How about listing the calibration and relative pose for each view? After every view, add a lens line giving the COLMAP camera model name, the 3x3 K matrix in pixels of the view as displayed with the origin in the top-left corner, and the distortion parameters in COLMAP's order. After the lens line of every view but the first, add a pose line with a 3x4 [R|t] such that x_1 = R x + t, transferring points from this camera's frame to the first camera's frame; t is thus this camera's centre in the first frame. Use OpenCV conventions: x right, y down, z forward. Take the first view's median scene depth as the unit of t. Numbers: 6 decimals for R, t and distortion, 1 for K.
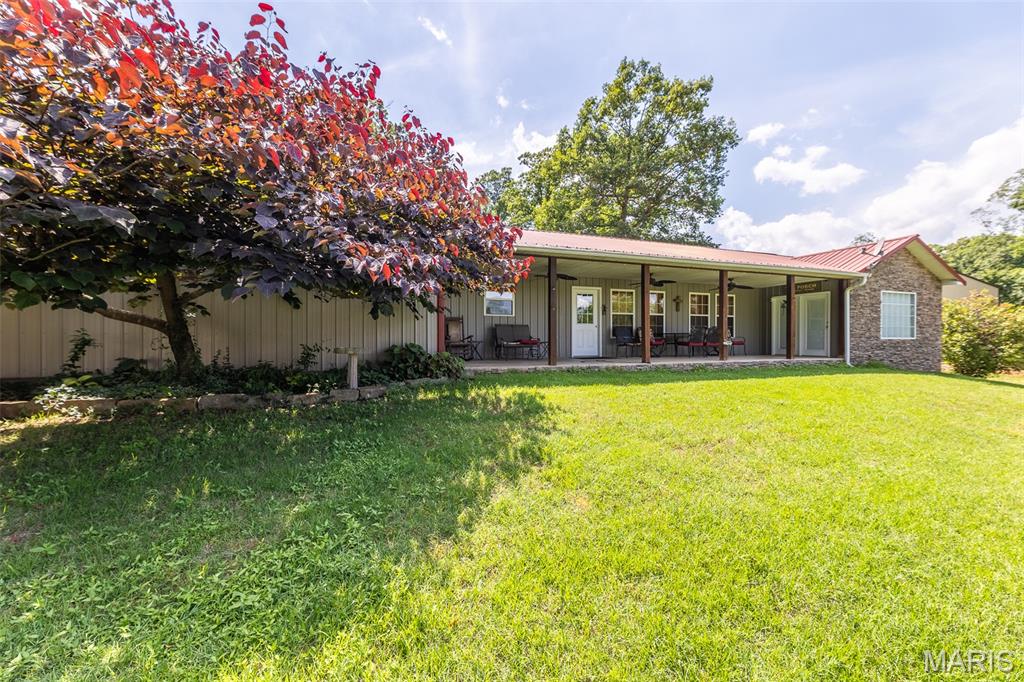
lens RADIAL K [[405.4, 0, 510.4], [0, 405.4, 339.4], [0, 0, 1]] dist [0.003293, -0.000031]
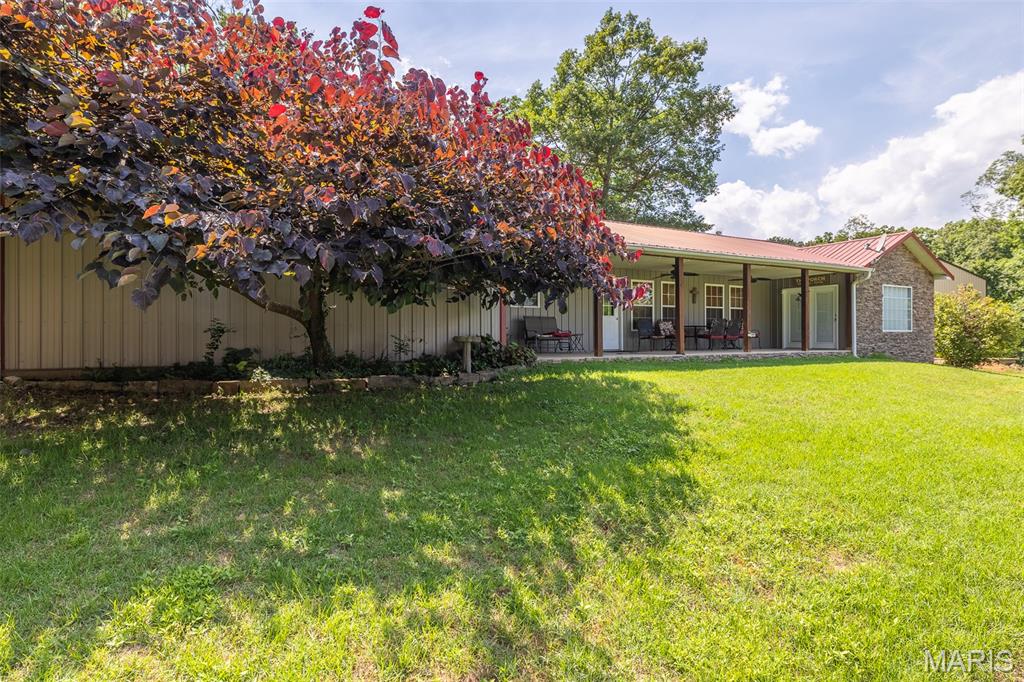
lens RADIAL K [[530.1, 0, 505.7], [0, 530.1, 335.9], [0, 0, 1]] dist [-0.010195, 0.000748]
pose [[0.991412, -0.003016, 0.130744, -0.195517], [0.003246, 0.999994, -0.001549, 0.008616], [-0.130739, 0.001961, 0.991415, -0.185791]]
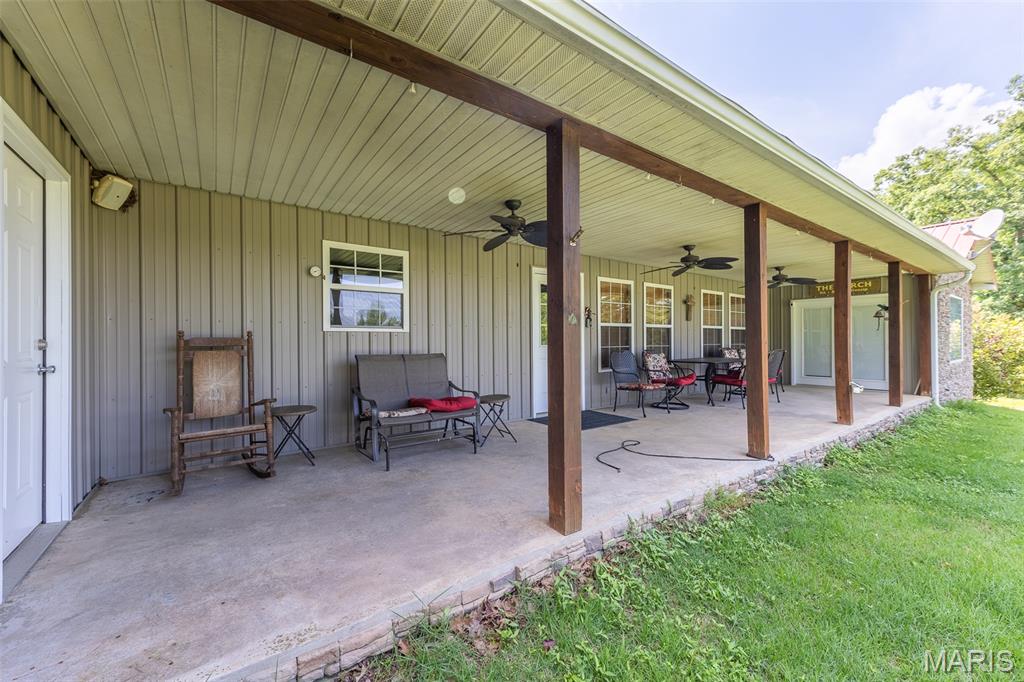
lens RADIAL K [[410.3, 0, 512.0], [0, 410.3, 341.0], [0, 0, 1]] dist [-0.000233, 0.000003]
pose [[0.960258, -0.006591, 0.279035, -0.003998], [0.008662, 0.999943, -0.006188, -0.038228], [-0.278979, 0.008359, 0.960261, 0.495654]]
